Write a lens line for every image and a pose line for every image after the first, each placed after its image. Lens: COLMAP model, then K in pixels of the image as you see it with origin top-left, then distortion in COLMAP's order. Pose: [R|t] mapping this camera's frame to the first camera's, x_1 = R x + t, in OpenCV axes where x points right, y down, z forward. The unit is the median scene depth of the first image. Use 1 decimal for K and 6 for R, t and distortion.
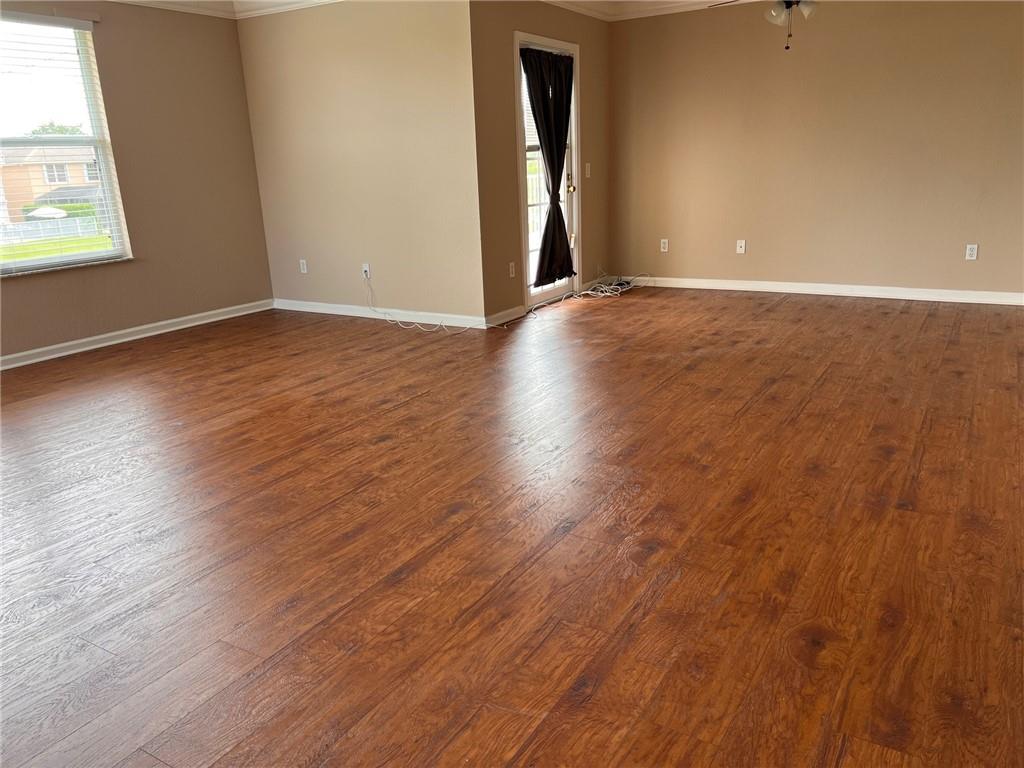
lens RADIAL K [[758.0, 0, 517.9], [0, 758.0, 389.5], [0, 0, 1]] dist [0.001944, -0.001302]
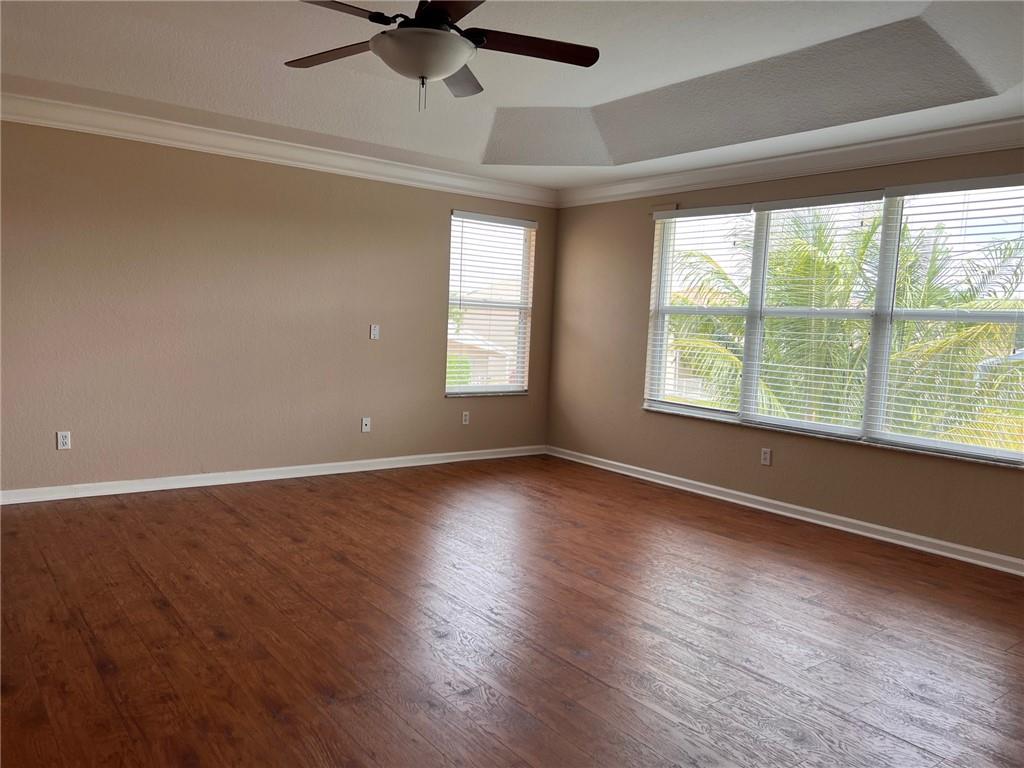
lens RADIAL K [[758.0, 0, 519.1], [0, 758.0, 383.3], [0, 0, 1]] dist [0.001944, -0.001302]
pose [[-0.347560, 0.096813, -0.932646, 0.755697], [-0.308618, 0.927424, 0.211281, -0.542507], [0.885414, 0.361264, -0.292457, 1.584630]]
